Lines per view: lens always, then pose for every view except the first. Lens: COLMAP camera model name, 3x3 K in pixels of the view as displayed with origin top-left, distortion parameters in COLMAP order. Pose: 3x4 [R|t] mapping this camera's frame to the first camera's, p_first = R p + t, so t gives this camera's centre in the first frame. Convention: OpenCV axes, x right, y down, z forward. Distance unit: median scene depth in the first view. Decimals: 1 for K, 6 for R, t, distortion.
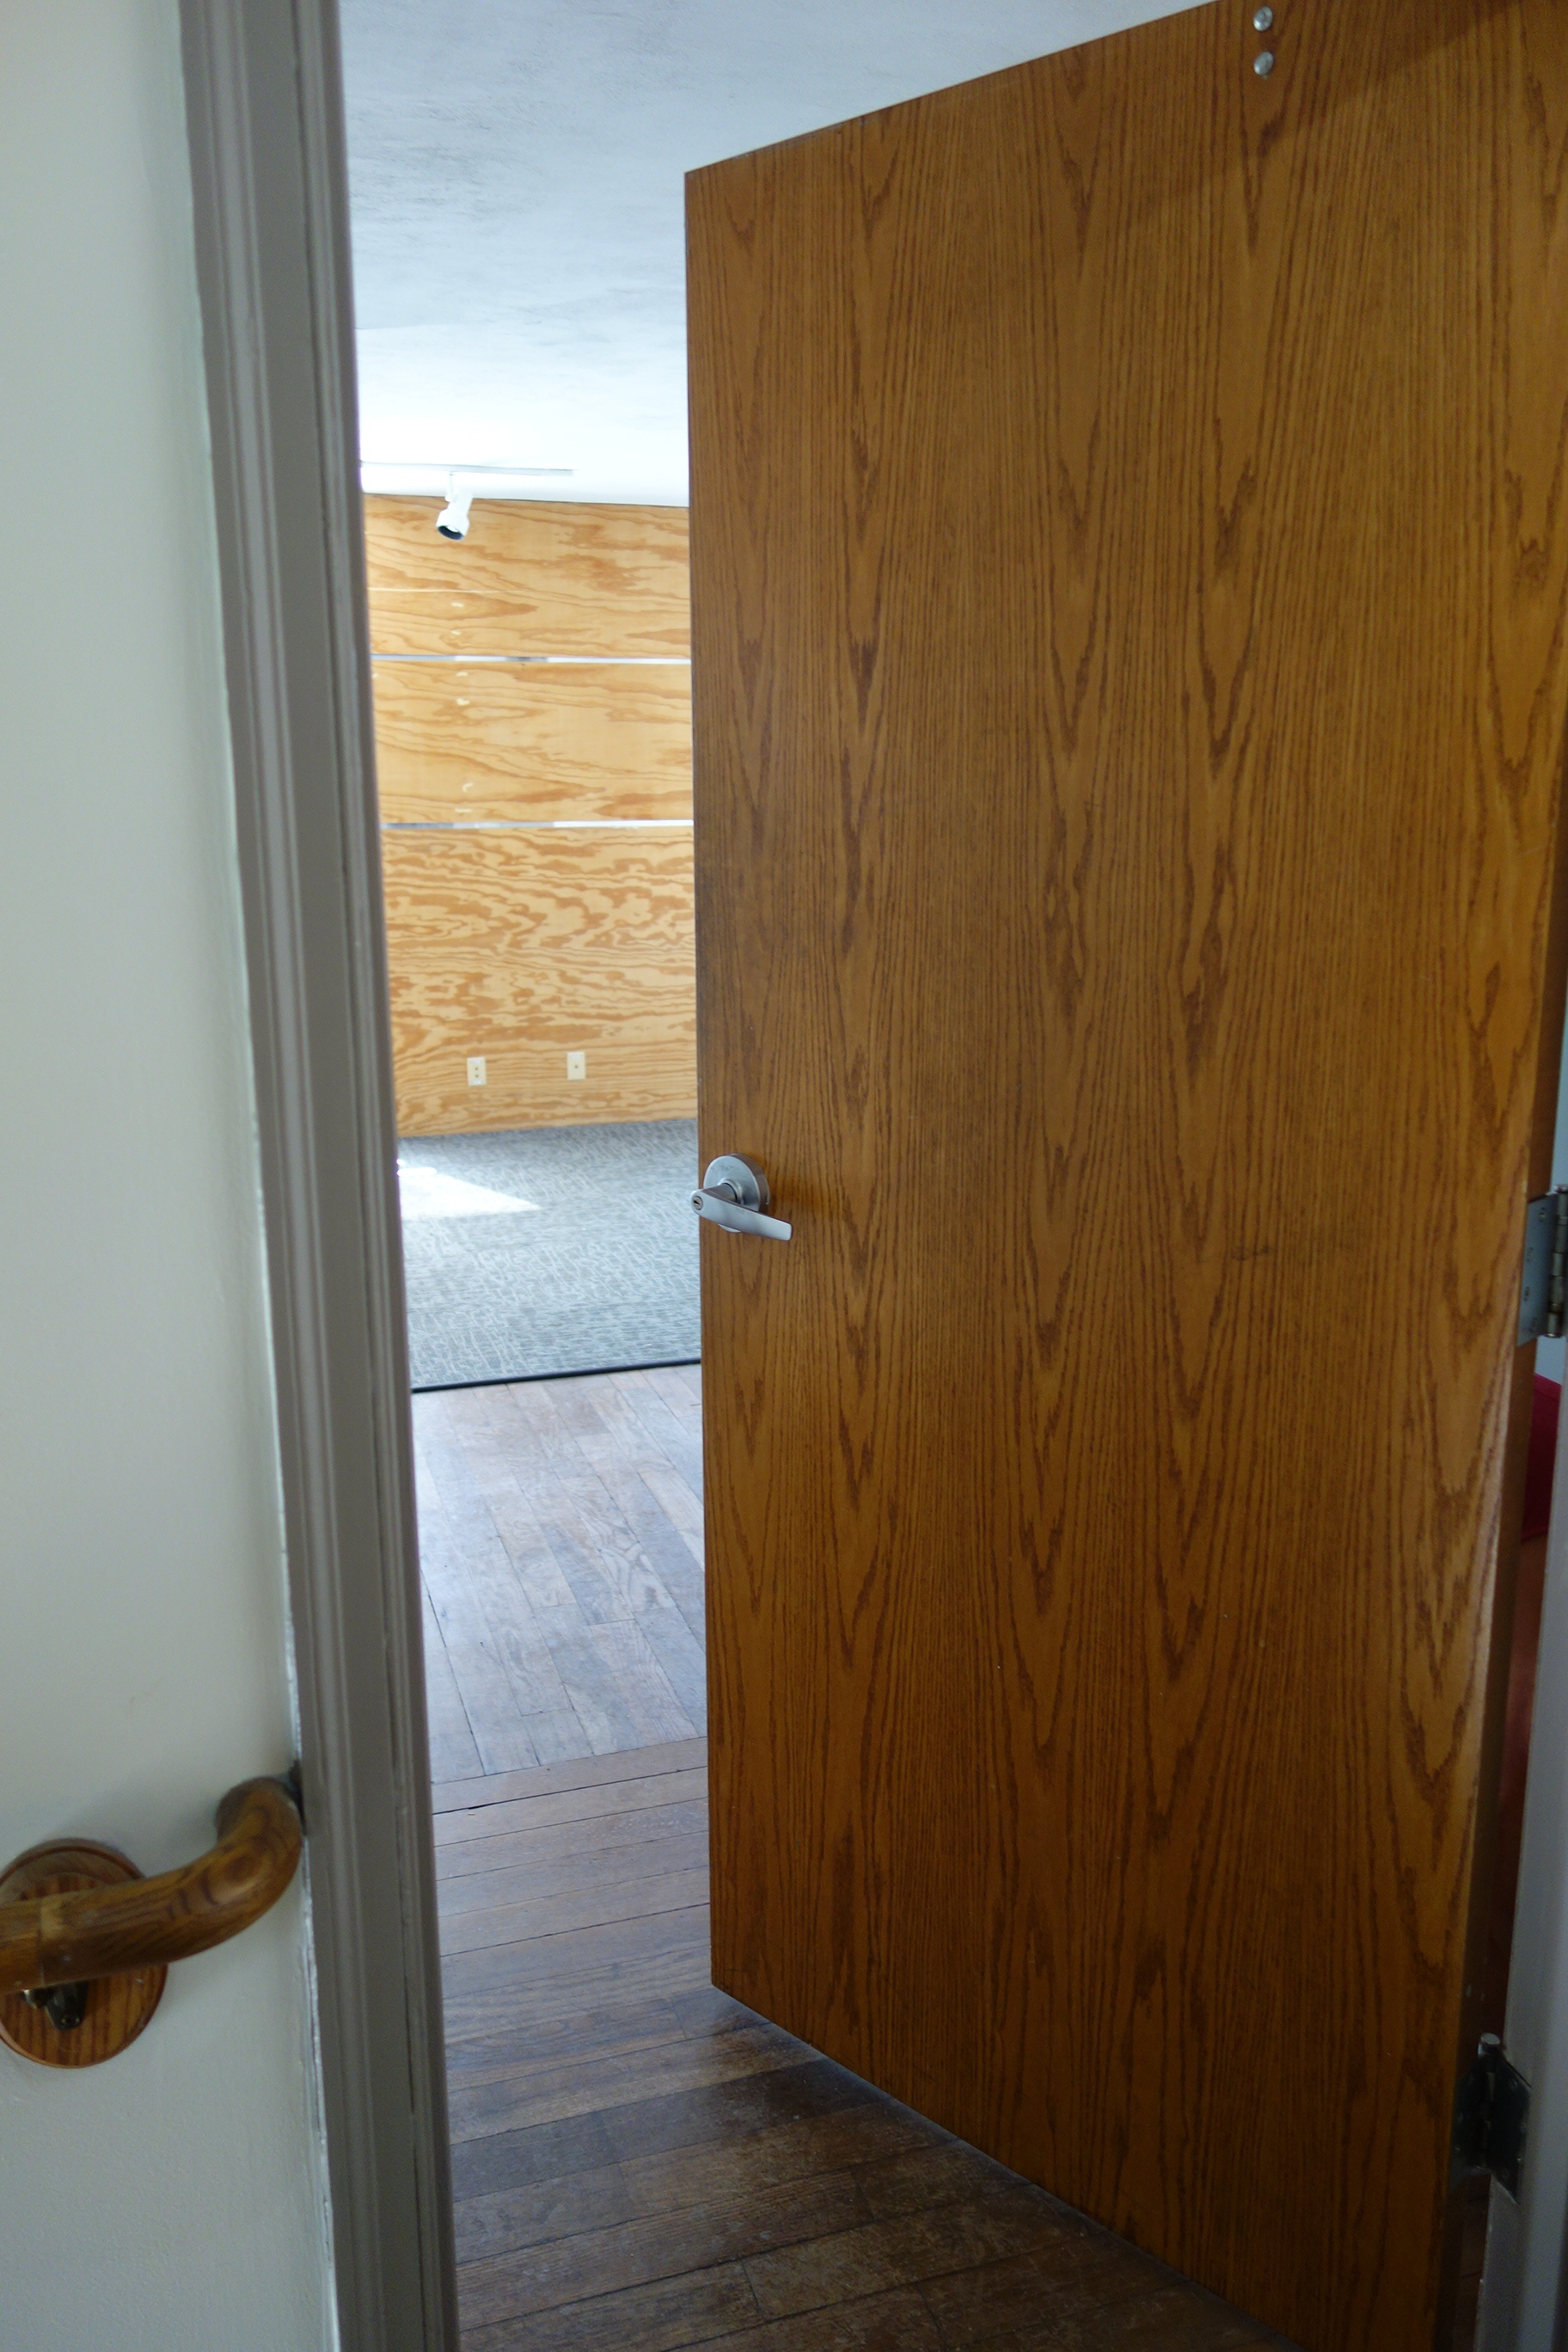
lens RADIAL K [[1849.6, 0, 790.9], [0, 1849.6, 1181.9], [0, 0, 1]] dist [0.010104, -0.017160]
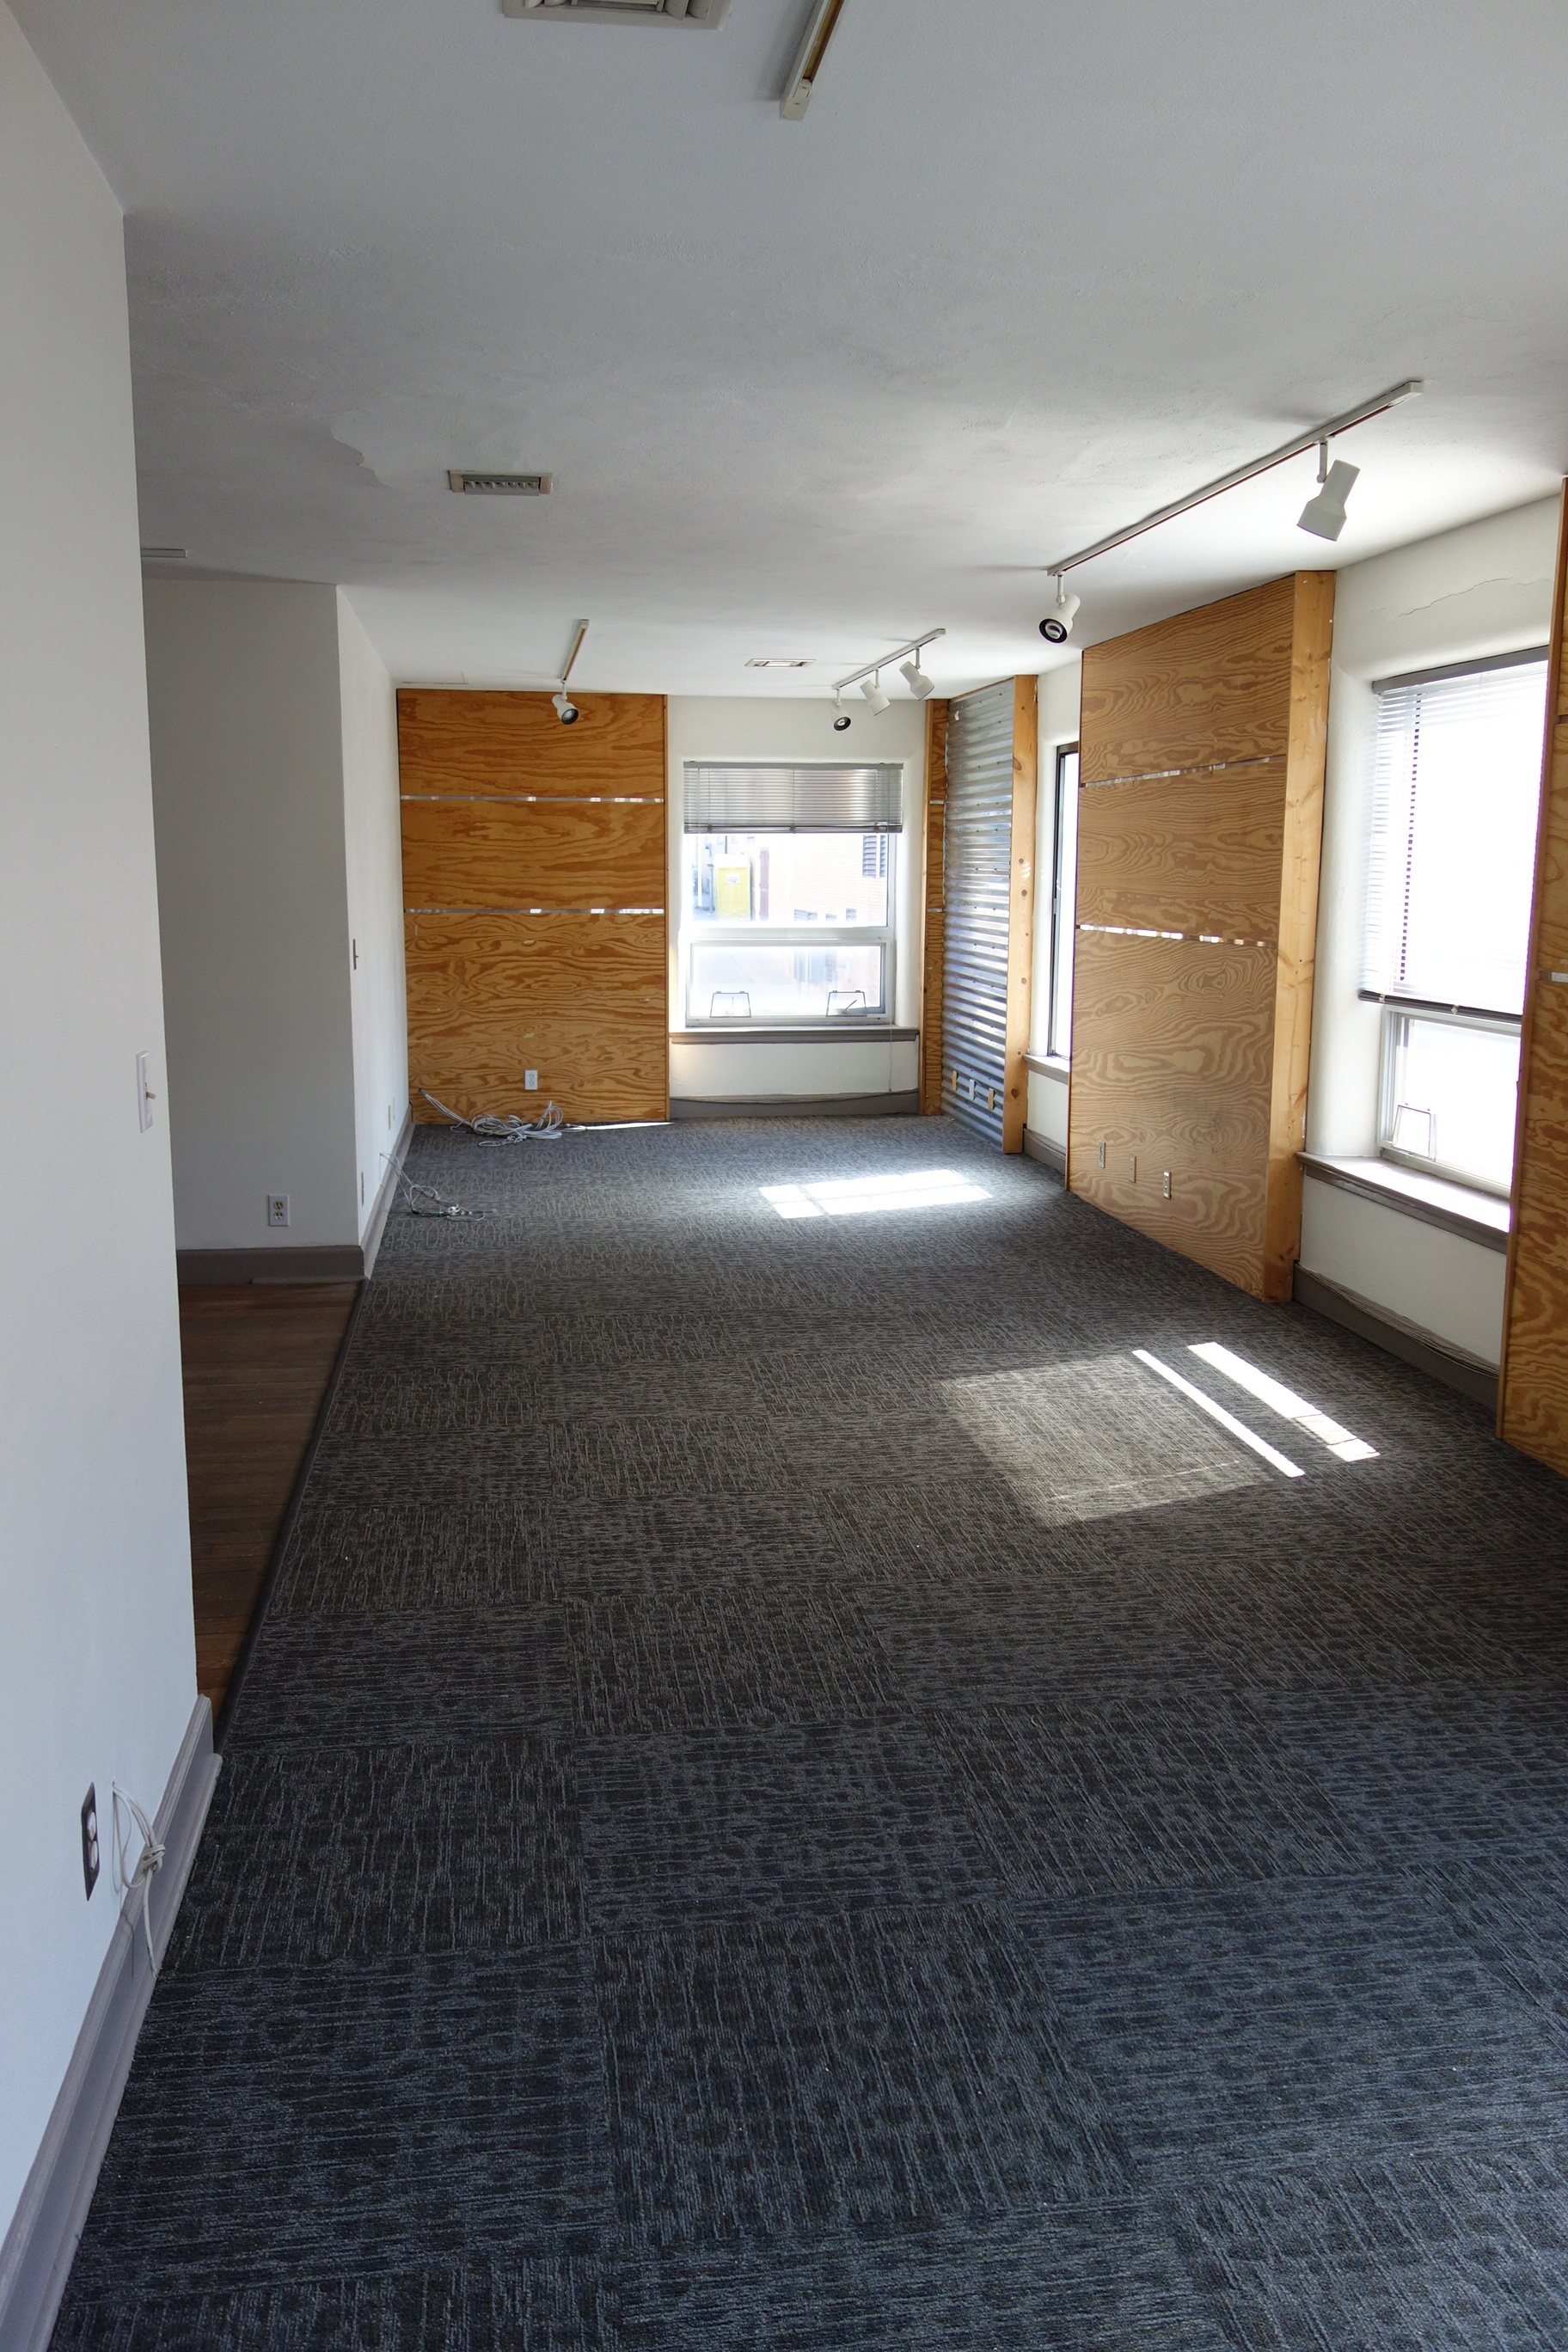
lens RADIAL K [[1849.6, 0, 790.9], [0, 1849.6, 1181.9], [0, 0, 1]] dist [0.010104, -0.017160]
pose [[-0.160491, 0.169719, -0.972336, 0.444565], [-0.224302, 0.953061, 0.203378, -0.190900], [0.961213, 0.250738, -0.114890, 0.815612]]
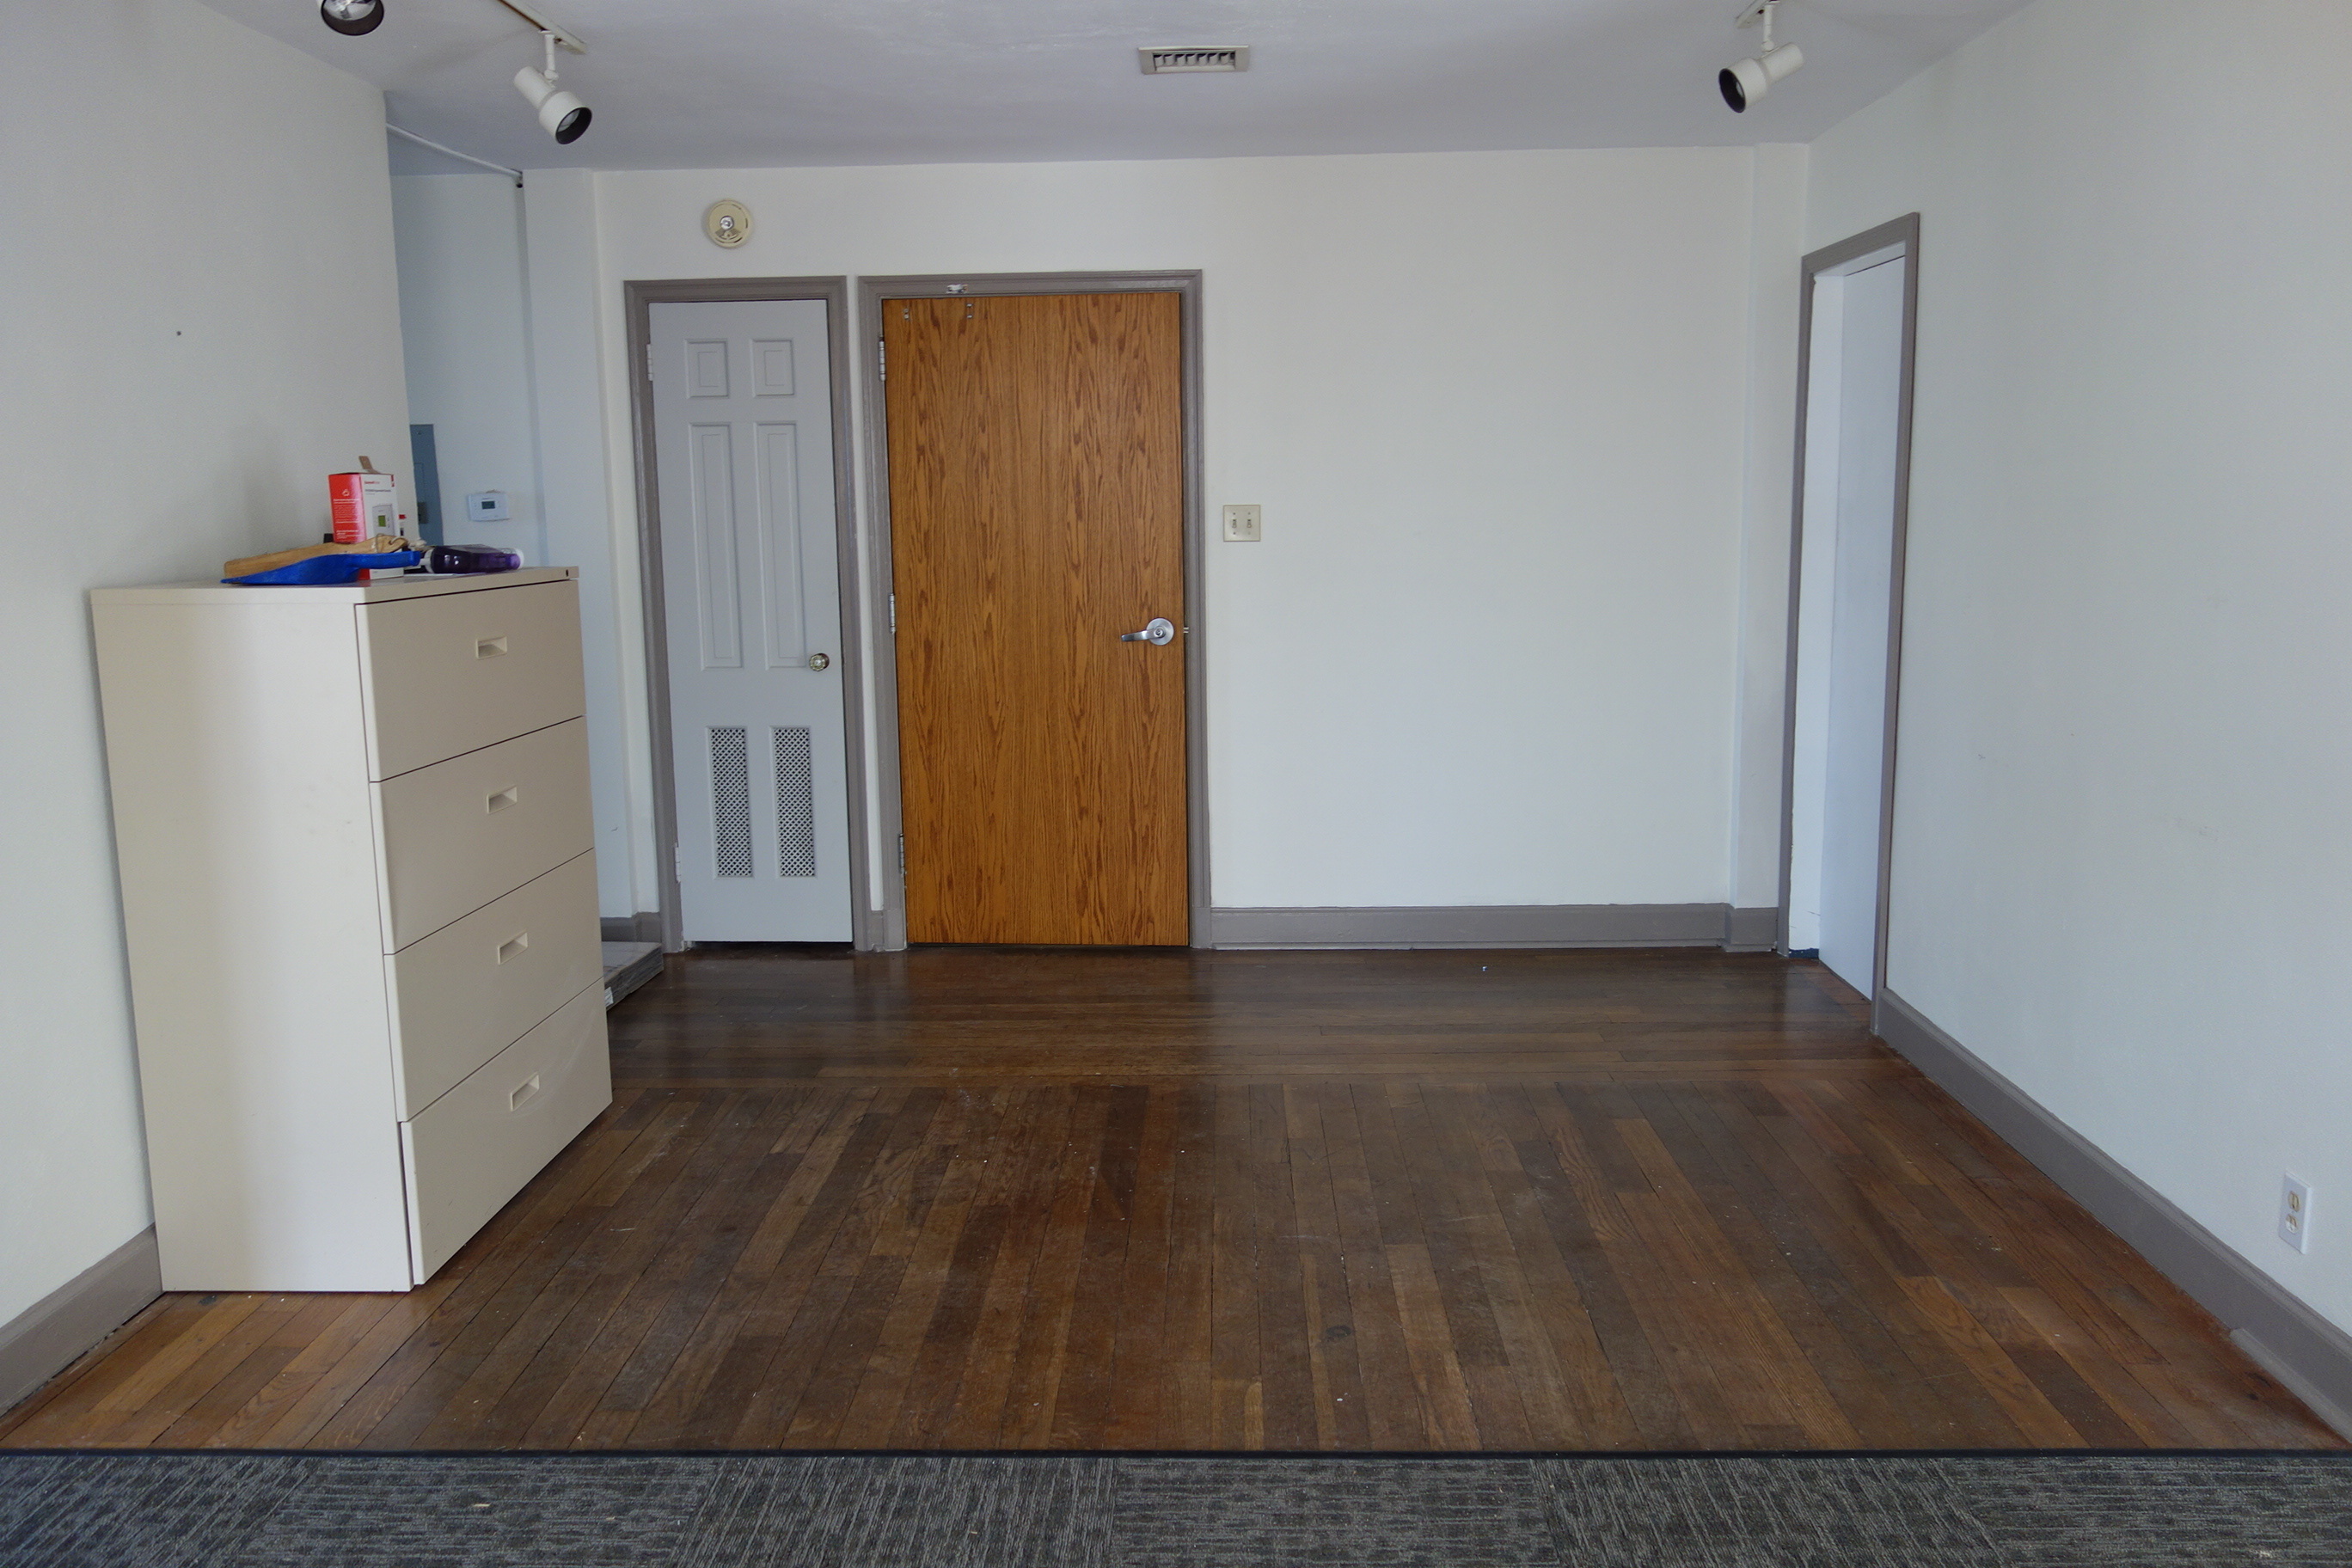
lens RADIAL K [[1849.6, 0, 1173.1], [0, 1849.6, 791.2], [0, 0, 1]] dist [0.010104, -0.017160]
pose [[-0.940814, -0.035080, 0.337103, -0.299301], [0.093506, 0.929161, 0.357655, -0.192856], [-0.325769, 0.368008, -0.870887, 0.876394]]
